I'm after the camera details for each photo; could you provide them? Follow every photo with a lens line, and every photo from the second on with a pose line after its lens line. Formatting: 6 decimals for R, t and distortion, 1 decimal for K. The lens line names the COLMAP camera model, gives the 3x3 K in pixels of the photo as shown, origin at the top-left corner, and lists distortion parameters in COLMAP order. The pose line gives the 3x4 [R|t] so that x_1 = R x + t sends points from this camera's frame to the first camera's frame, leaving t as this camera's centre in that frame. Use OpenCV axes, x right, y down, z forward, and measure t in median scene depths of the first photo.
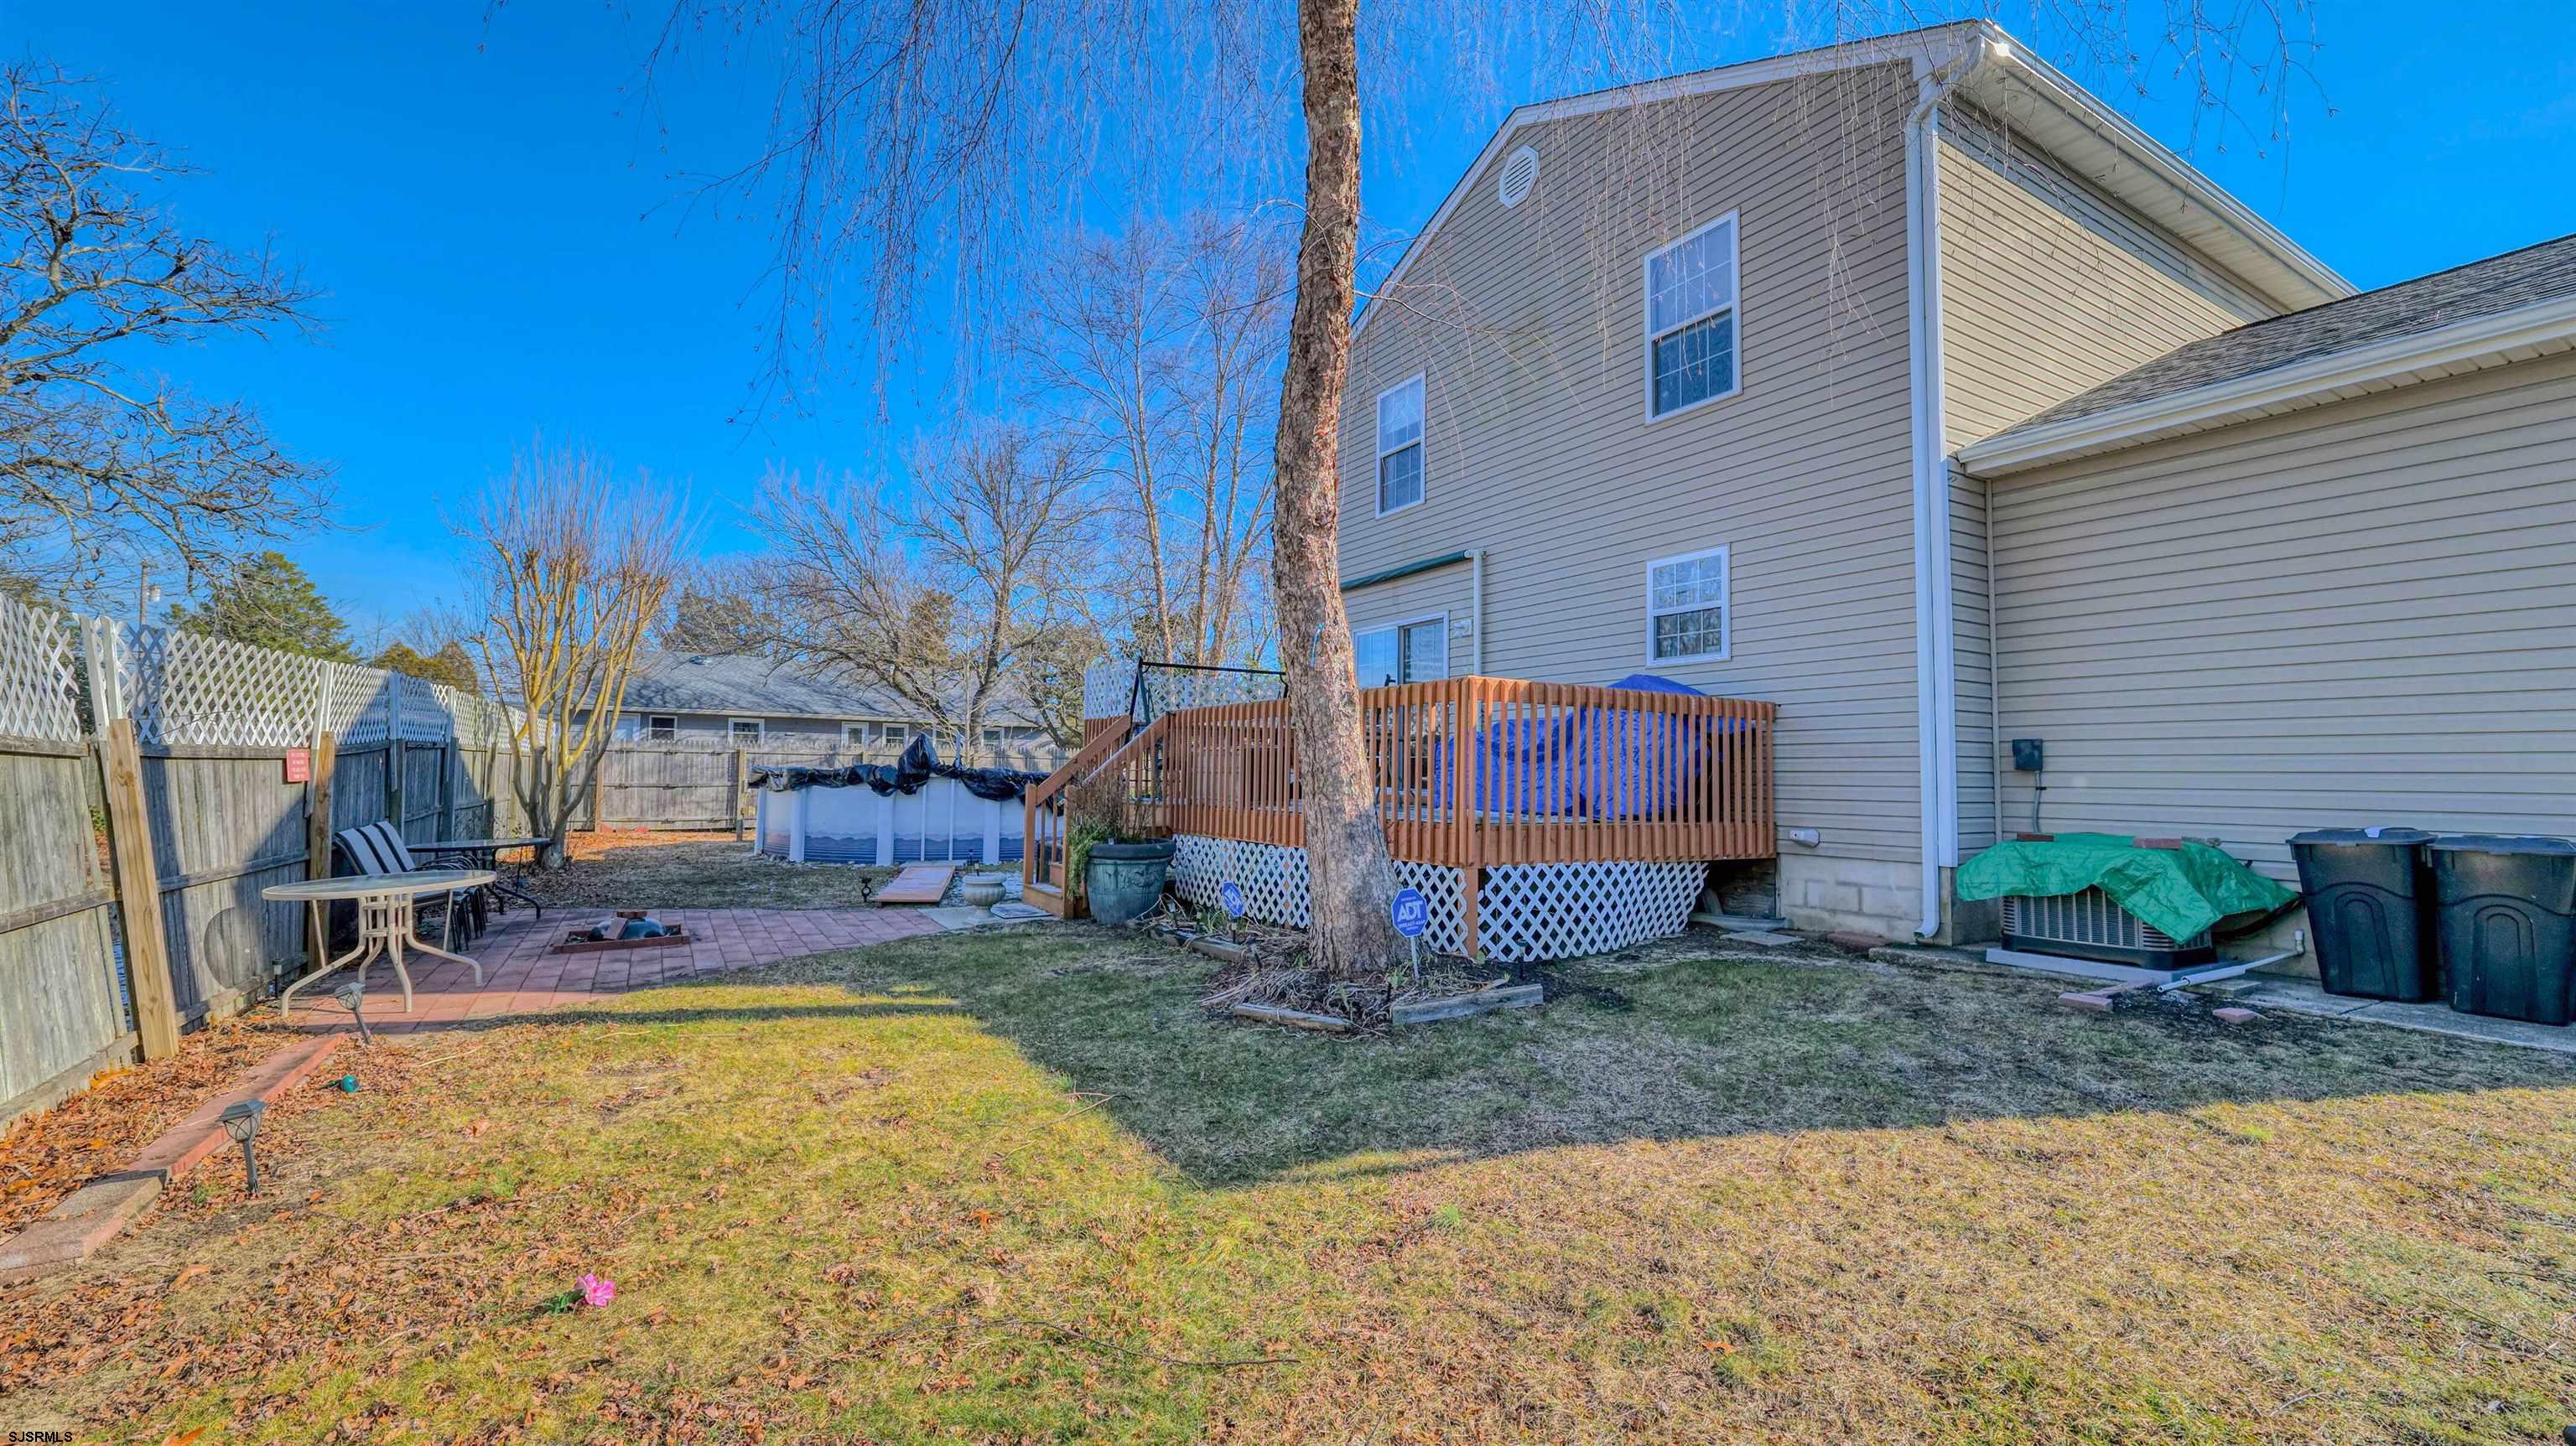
lens RADIAL K [[1045.1, 0, 1275.1], [0, 1045.1, 716.7], [0, 0, 1]] dist [-0.013150, 0.000637]
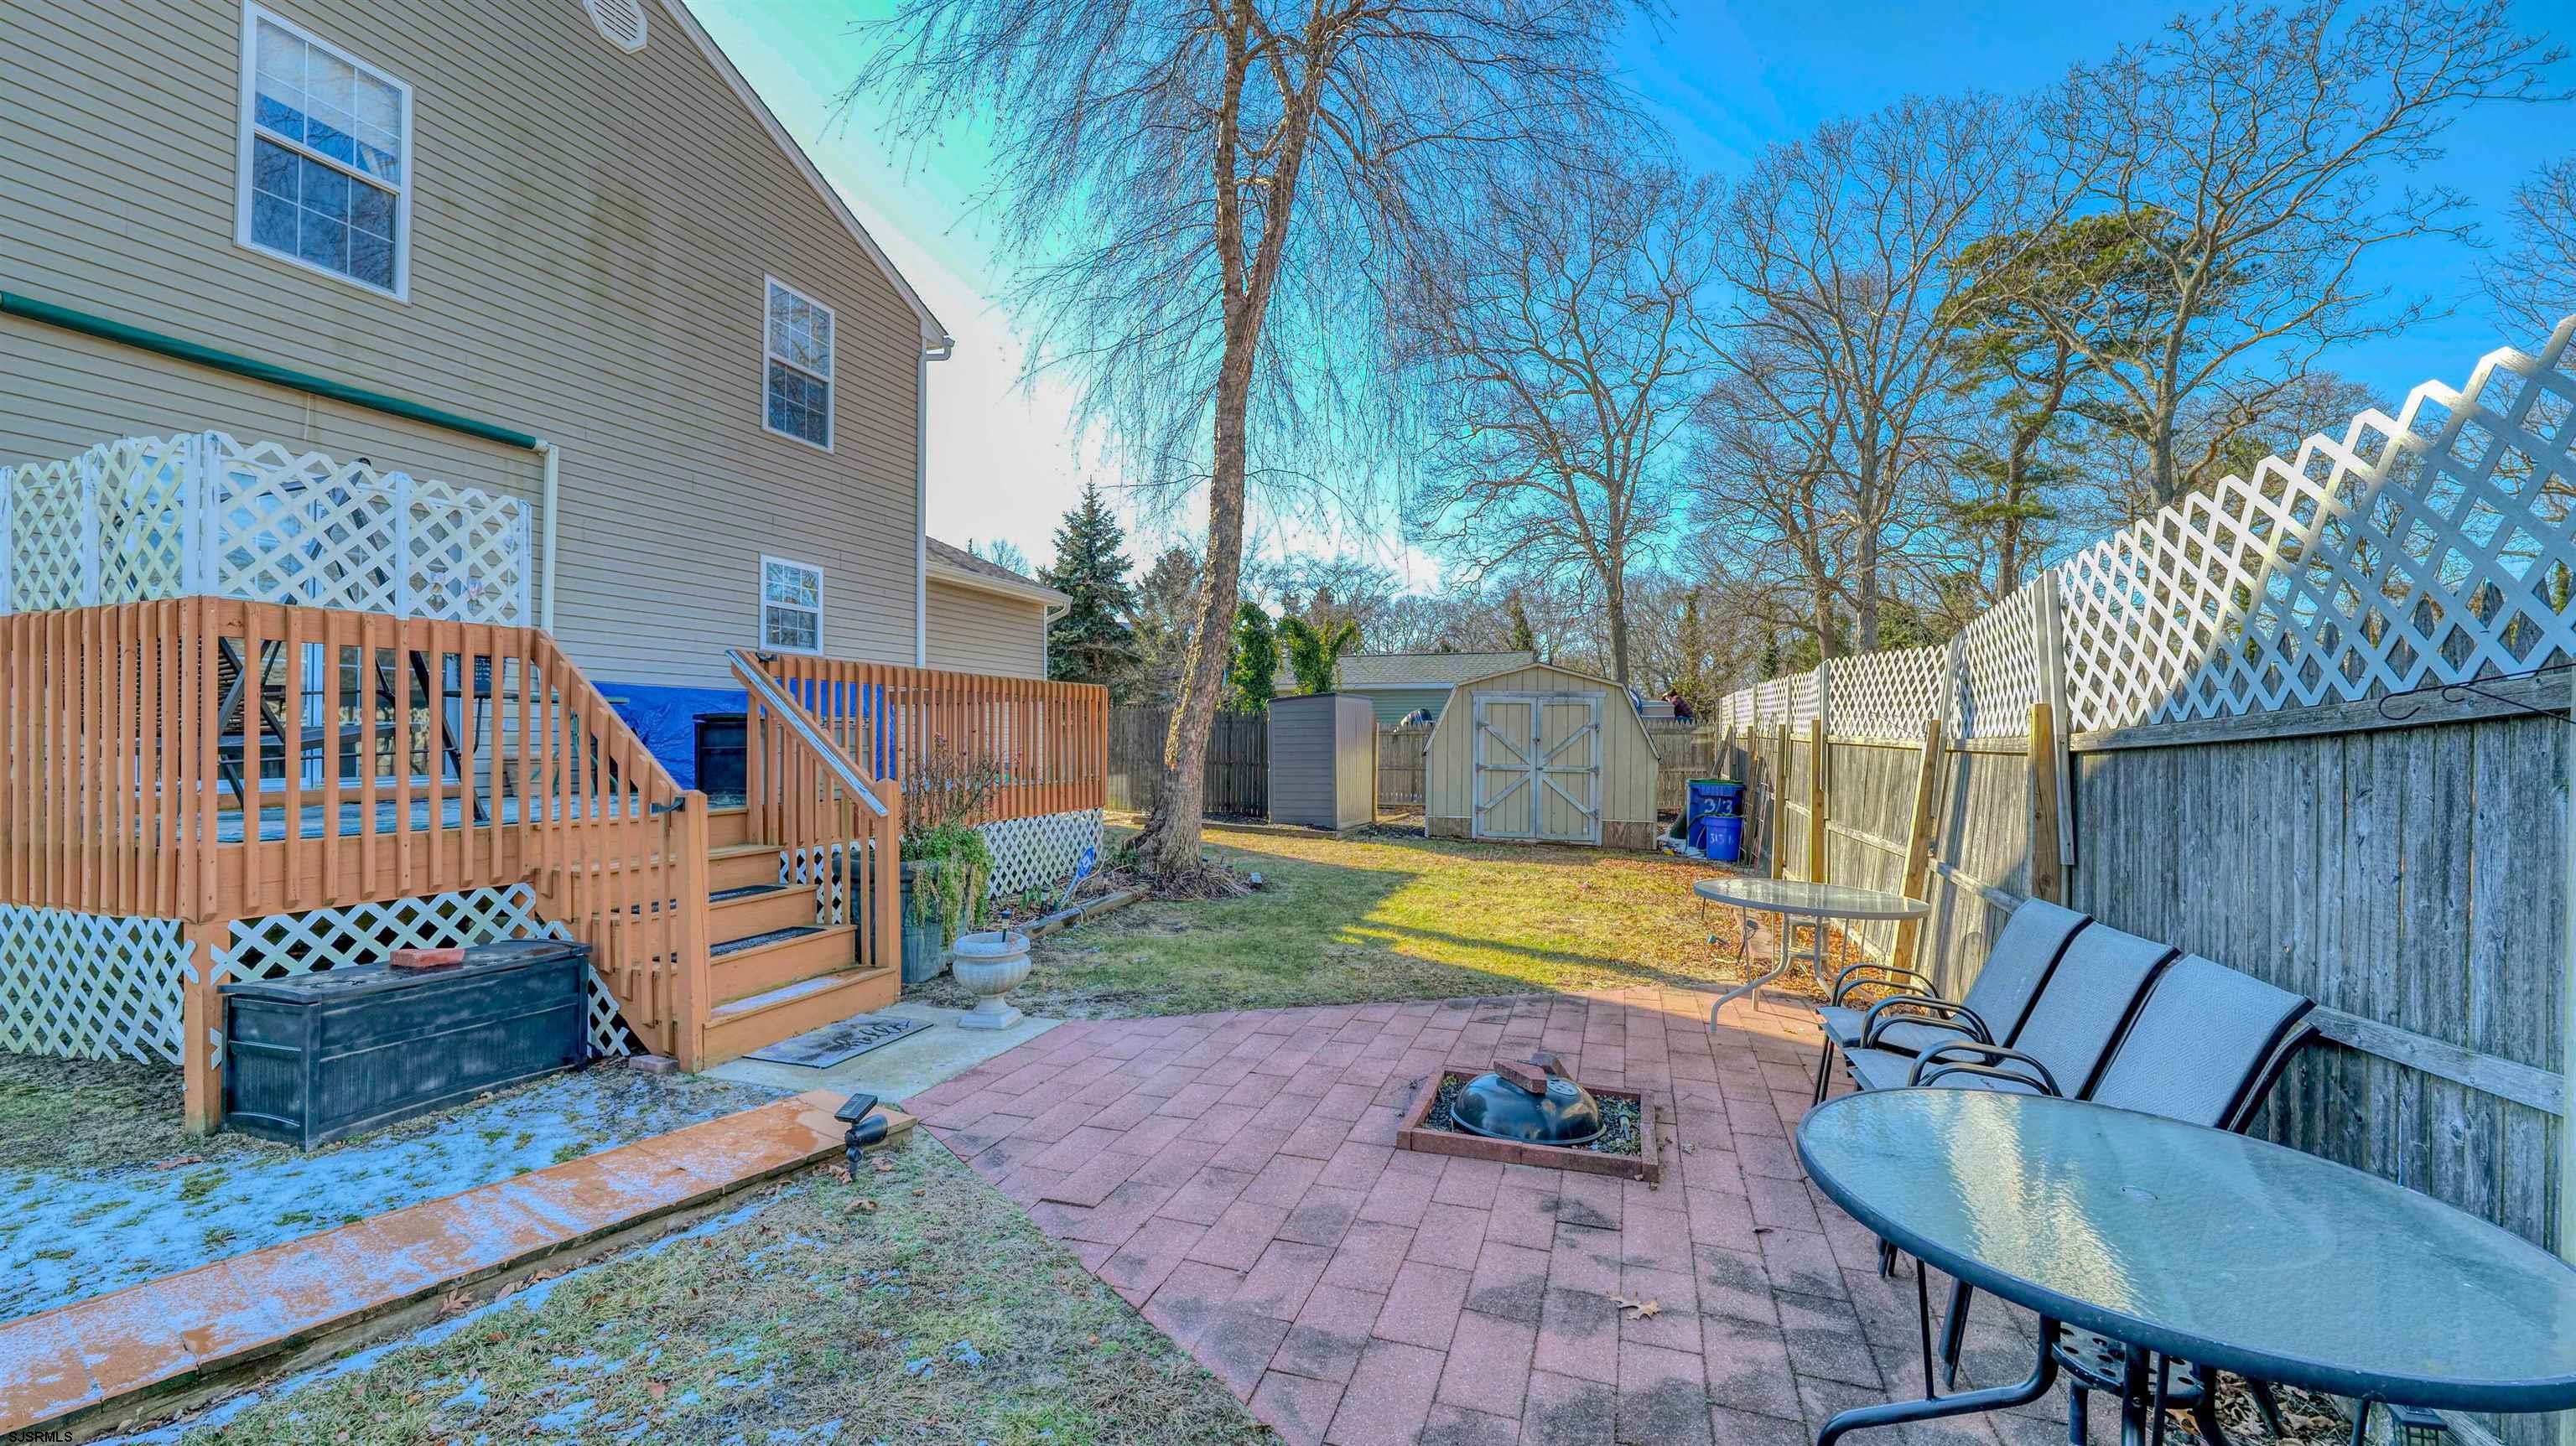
lens RADIAL K [[1045.1, 0, 1275.1], [0, 1045.1, 716.7], [0, 0, 1]] dist [-0.013150, 0.000637]
pose [[-0.643104, 0.035148, 0.764972, -0.617663], [-0.019047, 0.997903, -0.061862, 0.060410], [-0.765542, -0.054354, -0.641086, 0.965991]]
